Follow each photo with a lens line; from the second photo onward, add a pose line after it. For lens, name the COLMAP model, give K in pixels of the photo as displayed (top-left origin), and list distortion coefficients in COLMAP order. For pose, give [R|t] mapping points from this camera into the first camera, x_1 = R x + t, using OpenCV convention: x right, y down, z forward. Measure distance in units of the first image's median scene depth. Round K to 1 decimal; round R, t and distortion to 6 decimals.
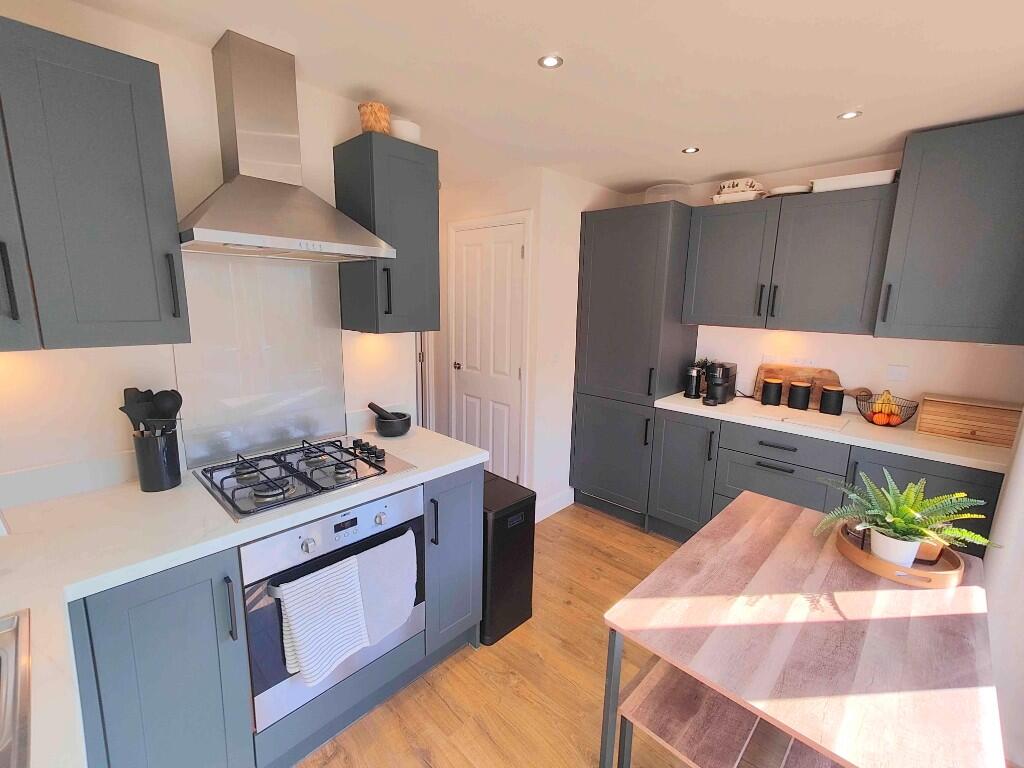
lens RADIAL K [[452.9, 0, 510.9], [0, 452.9, 378.9], [0, 0, 1]] dist [0.012471, -0.000983]
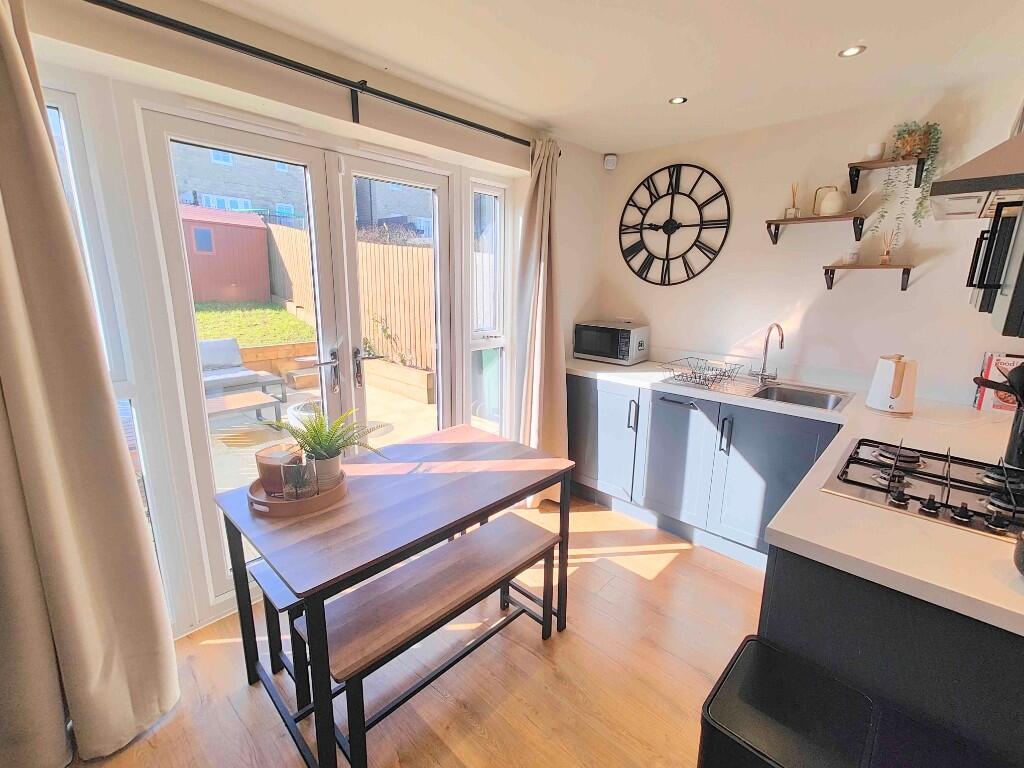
lens RADIAL K [[446.4, 0, 514.3], [0, 446.4, 380.2], [0, 0, 1]] dist [-0.000611, -0.000038]
pose [[-0.999431, -0.027176, -0.019998, 0.220948], [-0.032818, 0.920630, 0.389056, -0.167175], [0.007837, 0.389490, -0.920997, 1.128098]]
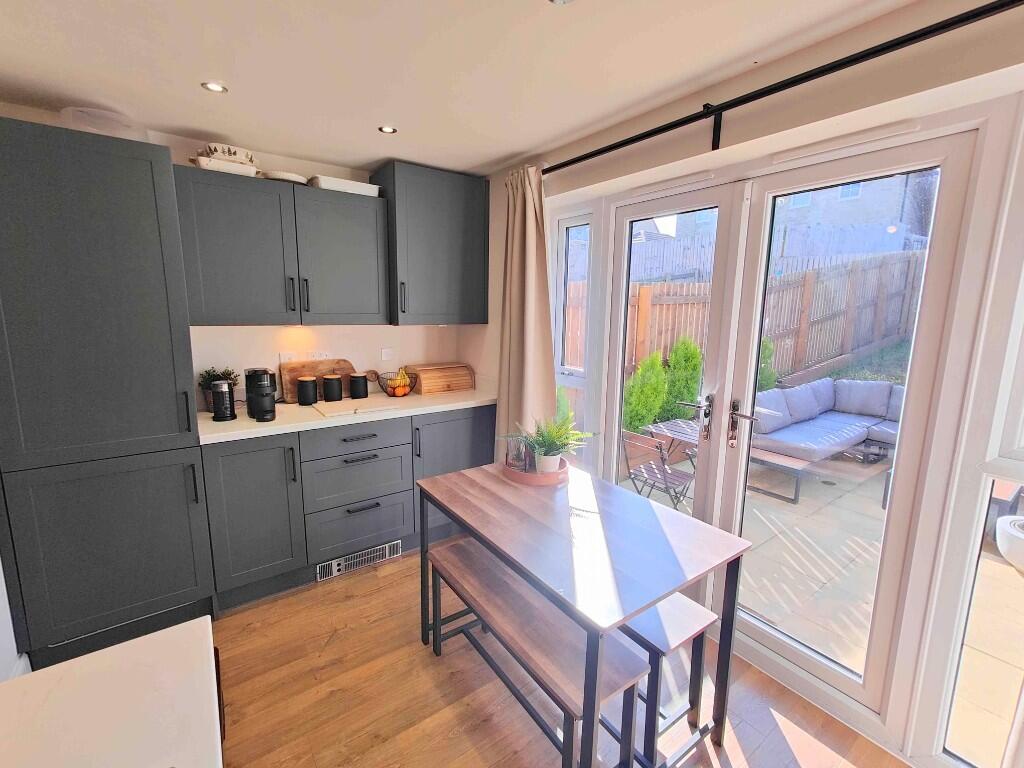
lens RADIAL K [[452.9, 0, 510.9], [0, 452.9, 378.9], [0, 0, 1]] dist [0.012471, -0.000983]
pose [[0.179732, -0.174032, 0.968199, -0.317301], [0.164221, 0.975723, 0.144899, -0.073704], [-0.969911, 0.132955, 0.203949, 0.451554]]
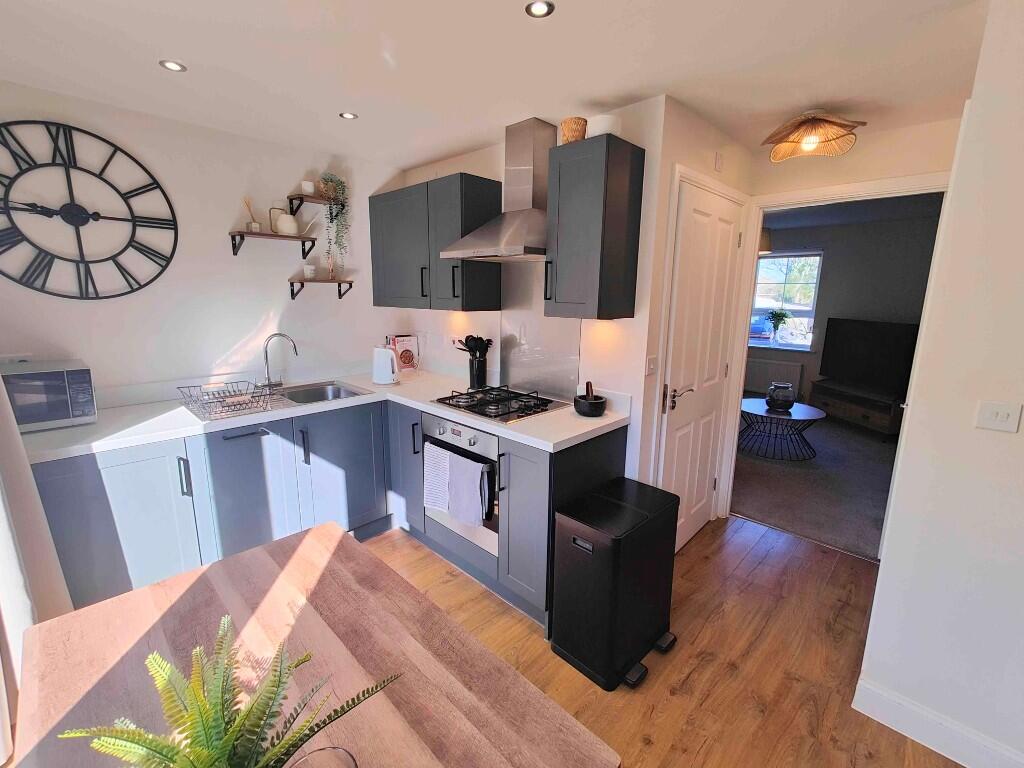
lens RADIAL K [[452.9, 0, 510.9], [0, 452.9, 378.9], [0, 0, 1]] dist [0.012471, -0.000983]
pose [[-0.013880, 0.174235, -0.984606, 0.688450], [-0.189822, 0.966335, 0.173678, -0.097417], [0.981720, 0.189310, 0.019661, 0.680513]]
